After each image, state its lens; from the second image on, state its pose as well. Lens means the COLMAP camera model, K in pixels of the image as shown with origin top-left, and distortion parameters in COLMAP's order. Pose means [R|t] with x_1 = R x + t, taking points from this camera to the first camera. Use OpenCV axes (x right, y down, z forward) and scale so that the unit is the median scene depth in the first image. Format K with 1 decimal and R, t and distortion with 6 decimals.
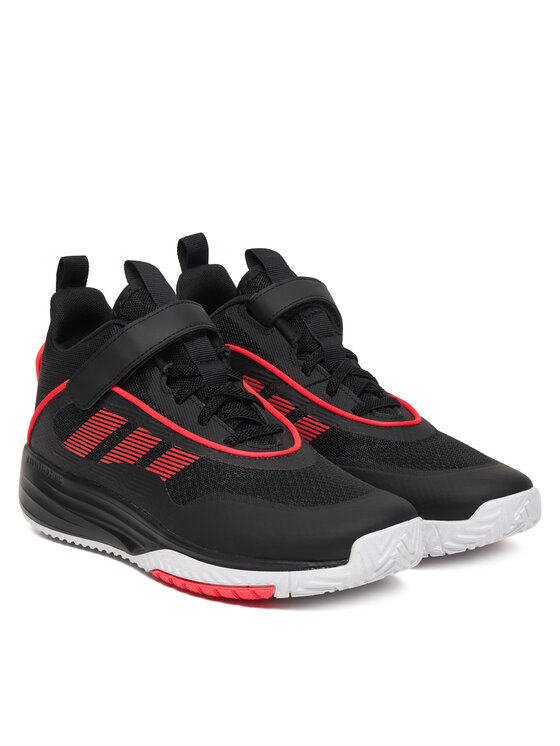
lens RADIAL K [[1545.2, 0, 280.1], [0, 1545.2, 373.0], [0, 0, 1]] dist [-0.133178, 0.000000]
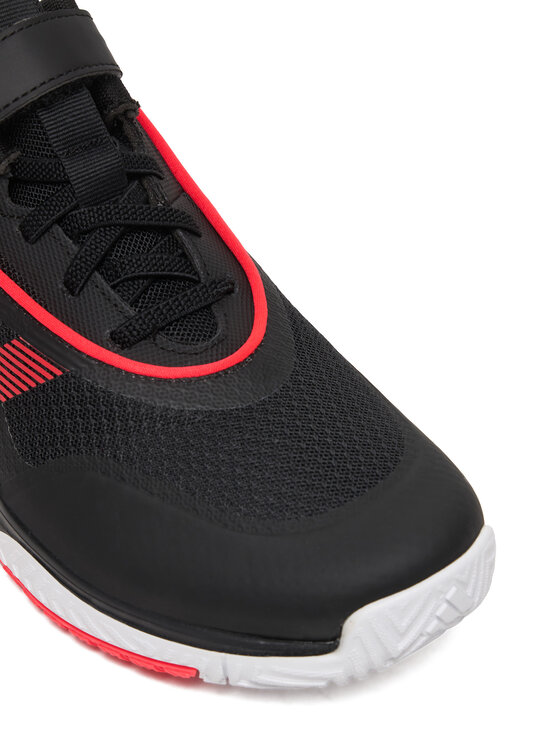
lens RADIAL K [[1545.2, 0, 279.8], [0, 1545.2, 372.9], [0, 0, 1]] dist [-0.133178, 0.000000]
pose [[0.998571, 0.018962, -0.049970, 0.045223], [0.003145, 0.912480, 0.409108, -0.153582], [0.053354, -0.408681, 0.911117, 0.534280]]
